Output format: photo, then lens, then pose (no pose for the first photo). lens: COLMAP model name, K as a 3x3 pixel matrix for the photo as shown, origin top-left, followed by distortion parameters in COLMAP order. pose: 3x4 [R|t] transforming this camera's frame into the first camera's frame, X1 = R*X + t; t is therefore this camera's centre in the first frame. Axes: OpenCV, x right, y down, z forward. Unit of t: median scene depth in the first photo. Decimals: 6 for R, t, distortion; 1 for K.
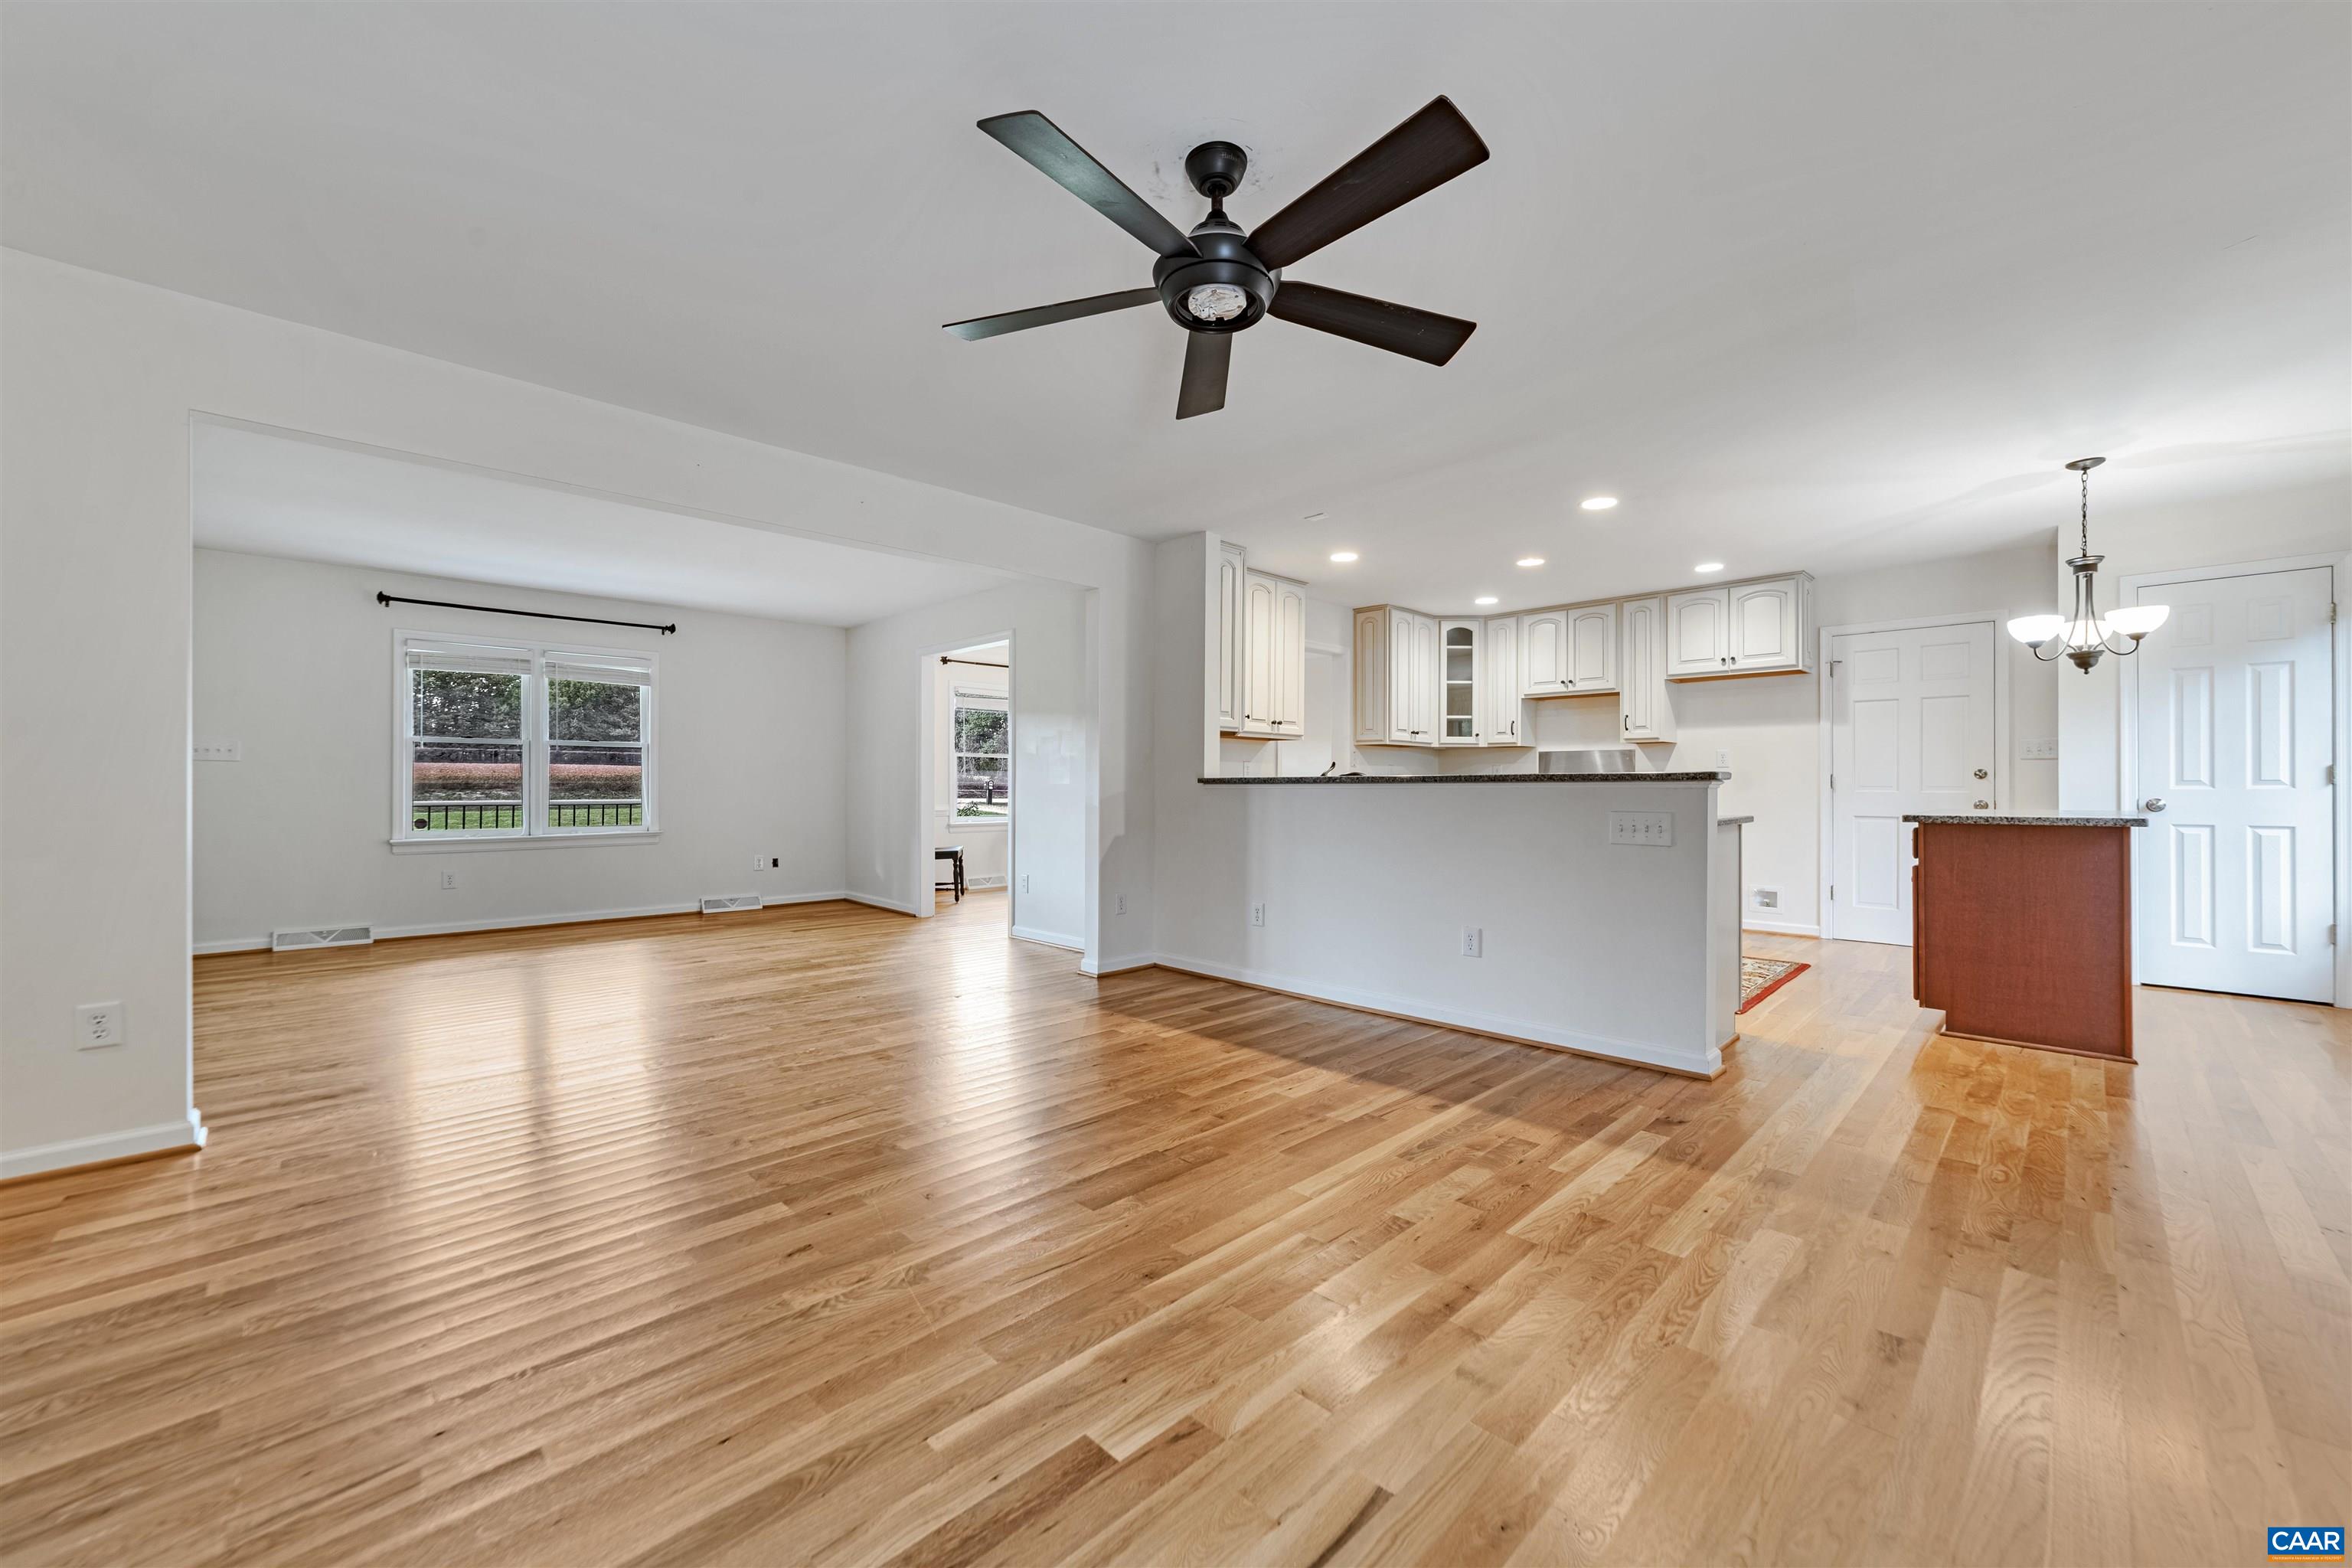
lens RADIAL K [[906.2, 0, 1183.9], [0, 906.2, 782.3], [0, 0, 1]] dist [-0.018562, 0.007837]
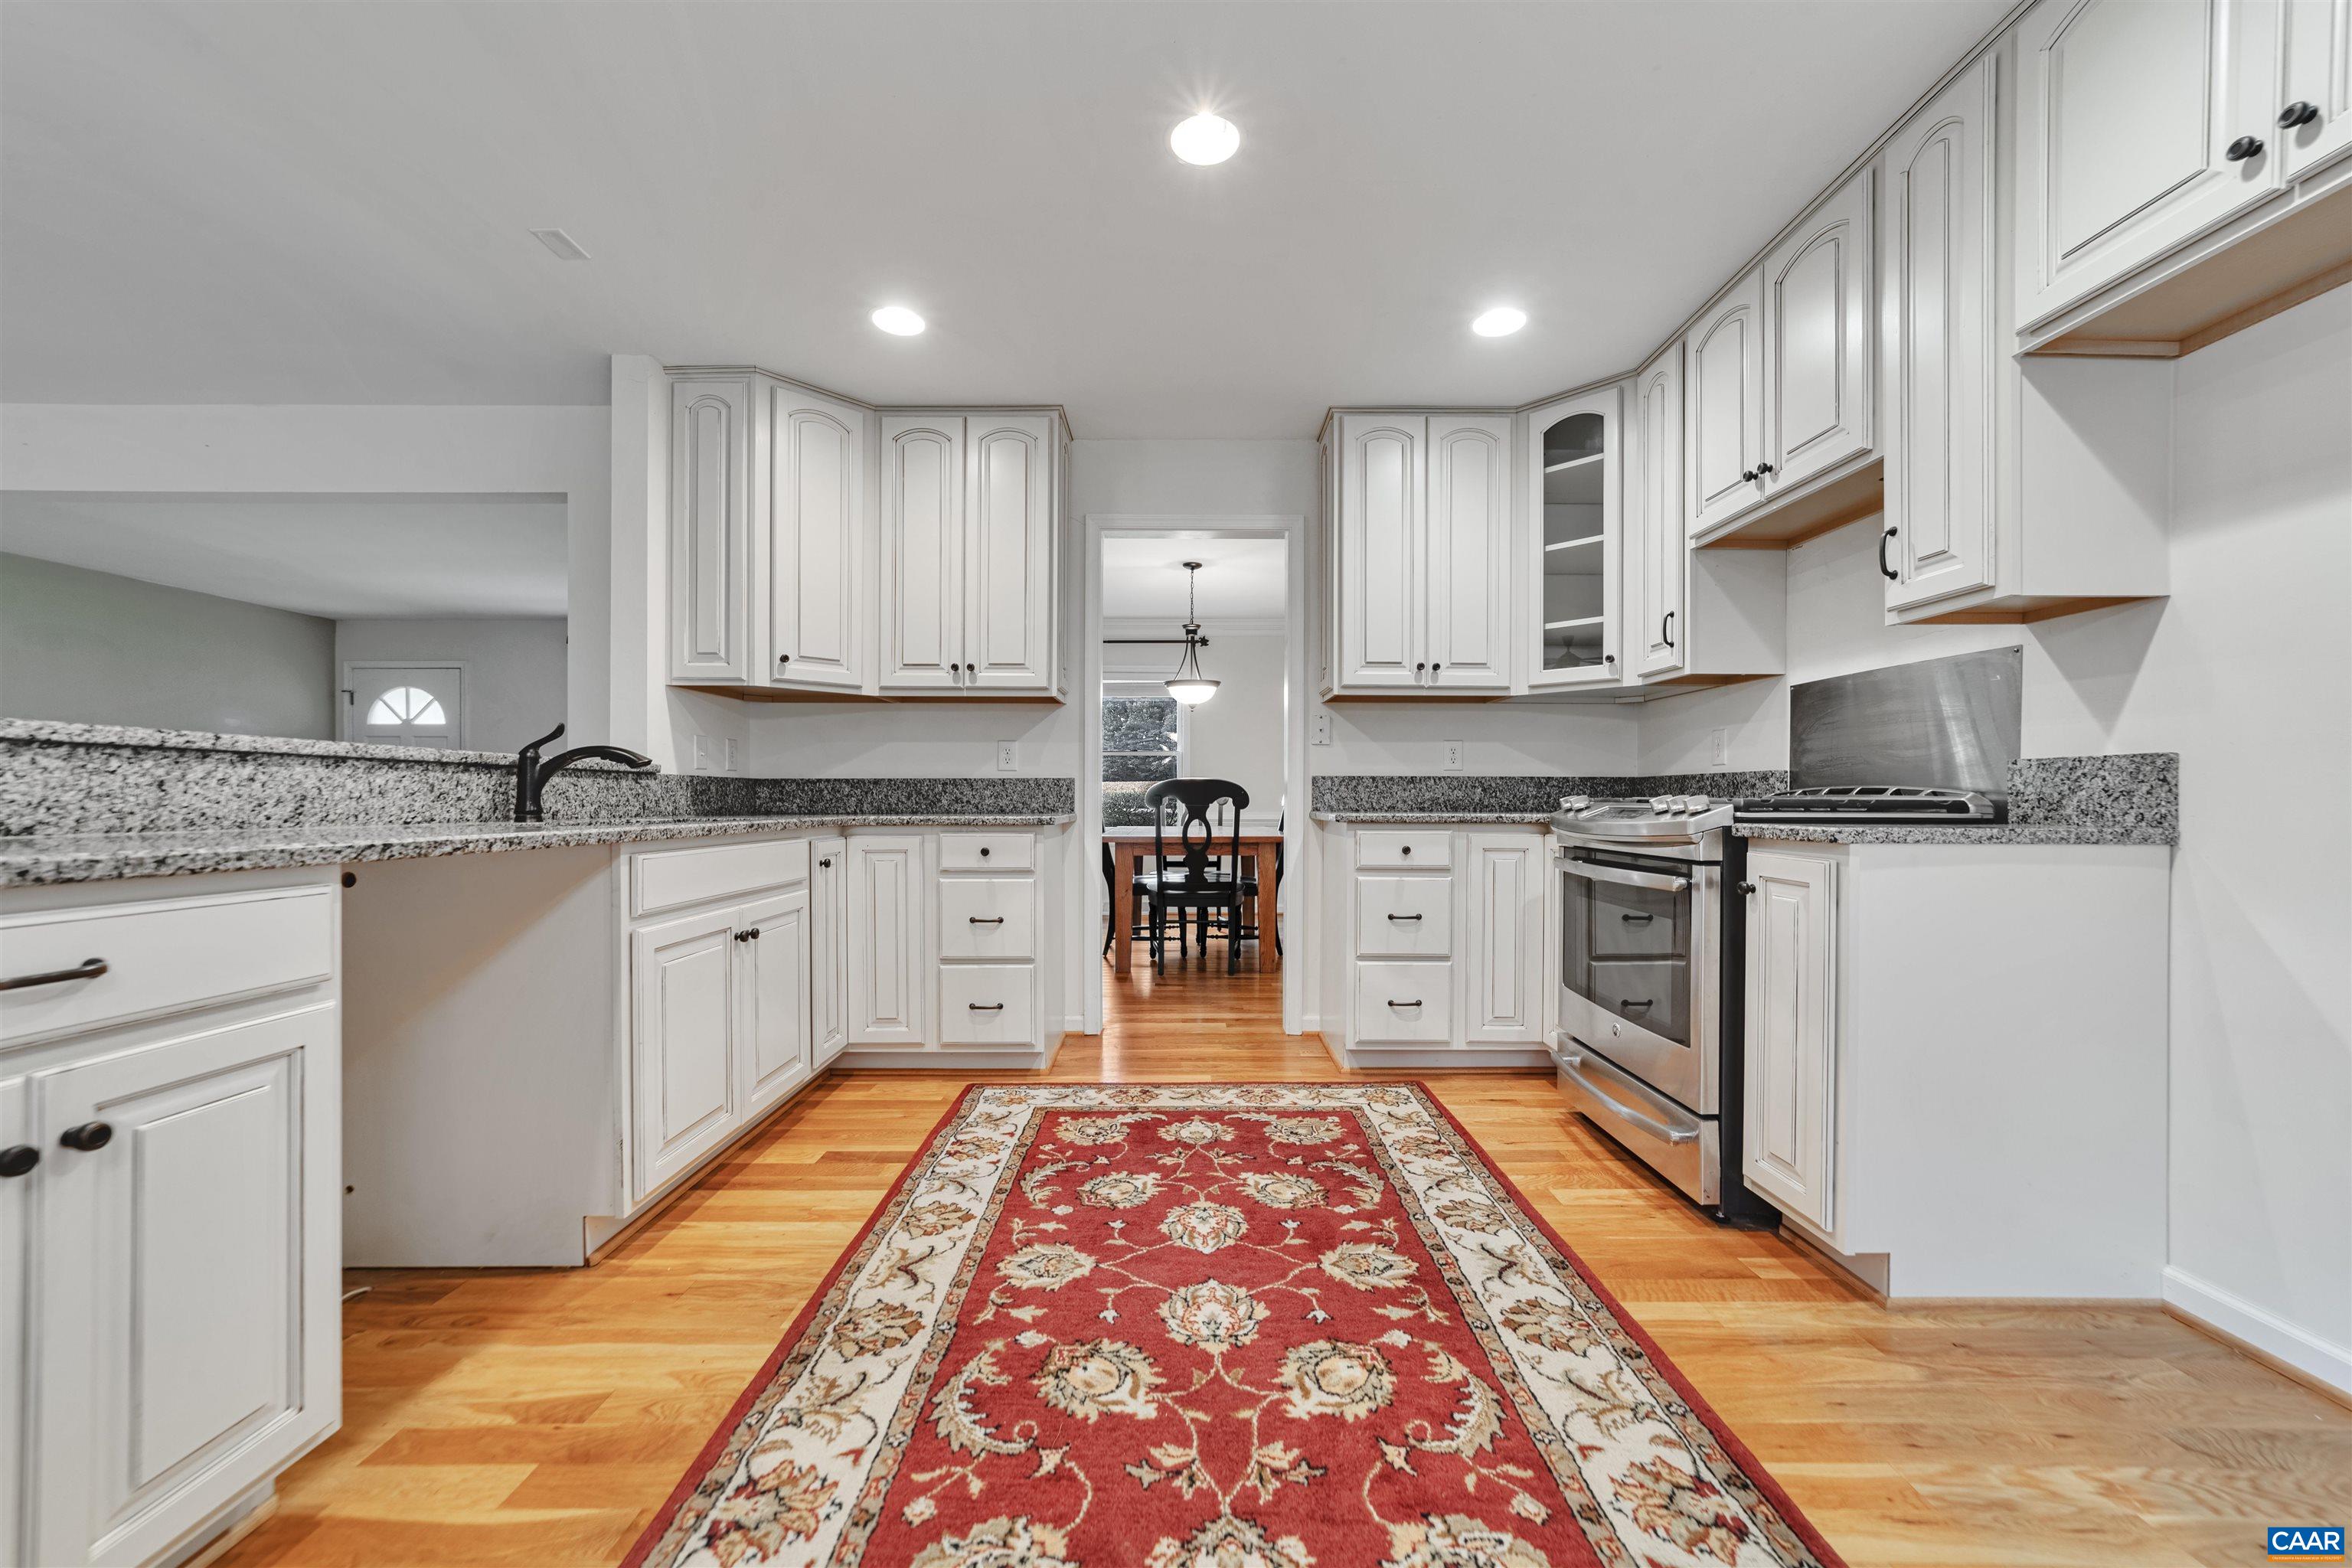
lens RADIAL K [[894.2, 0, 1180.5], [0, 894.2, 792.9], [0, 0, 1]] dist [-0.014131, 0.008068]
pose [[0.710043, -0.003493, -0.704149, 0.979582], [0.001726, 0.999993, -0.003220, 0.023045], [0.704156, 0.001071, 0.710045, 1.168229]]
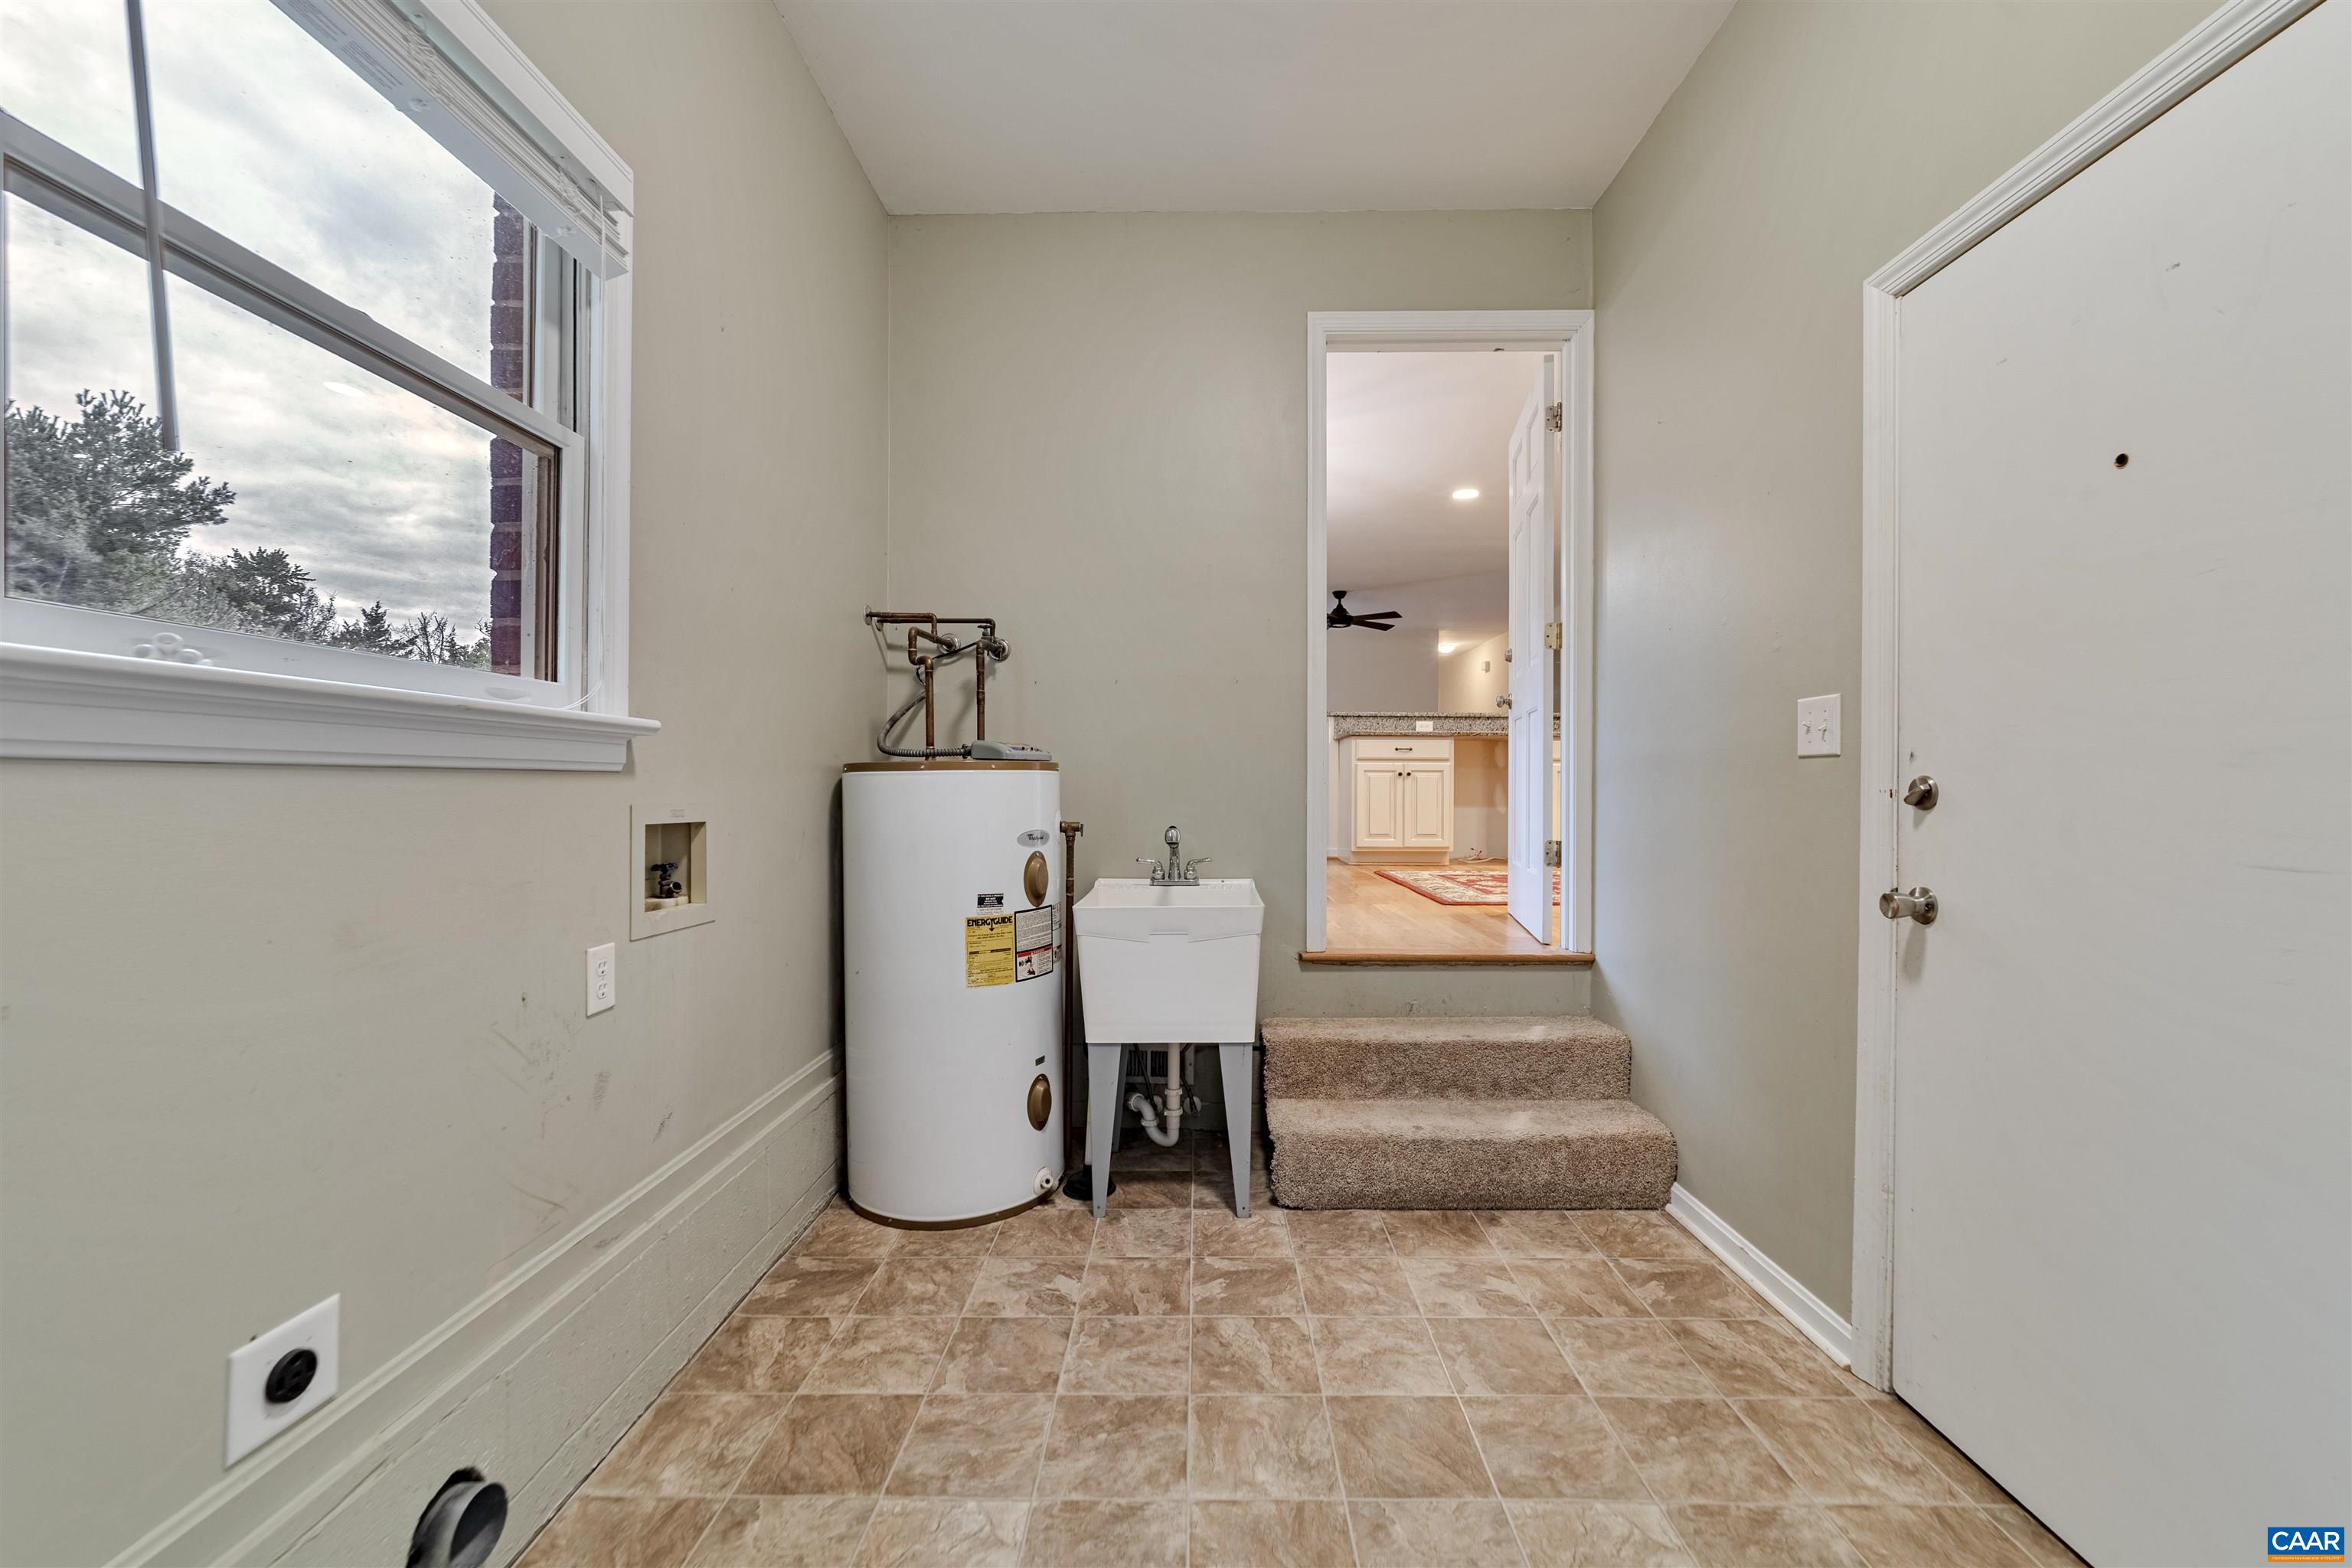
lens RADIAL K [[903.2, 0, 1177.1], [0, 903.2, 794.0], [0, 0, 1]] dist [-0.016030, 0.008459]
pose [[-0.717644, 0.008407, -0.696359, 2.065625], [0.000862, 0.999937, 0.011184, 0.136246], [0.696410, 0.007426, -0.717606, 2.036936]]
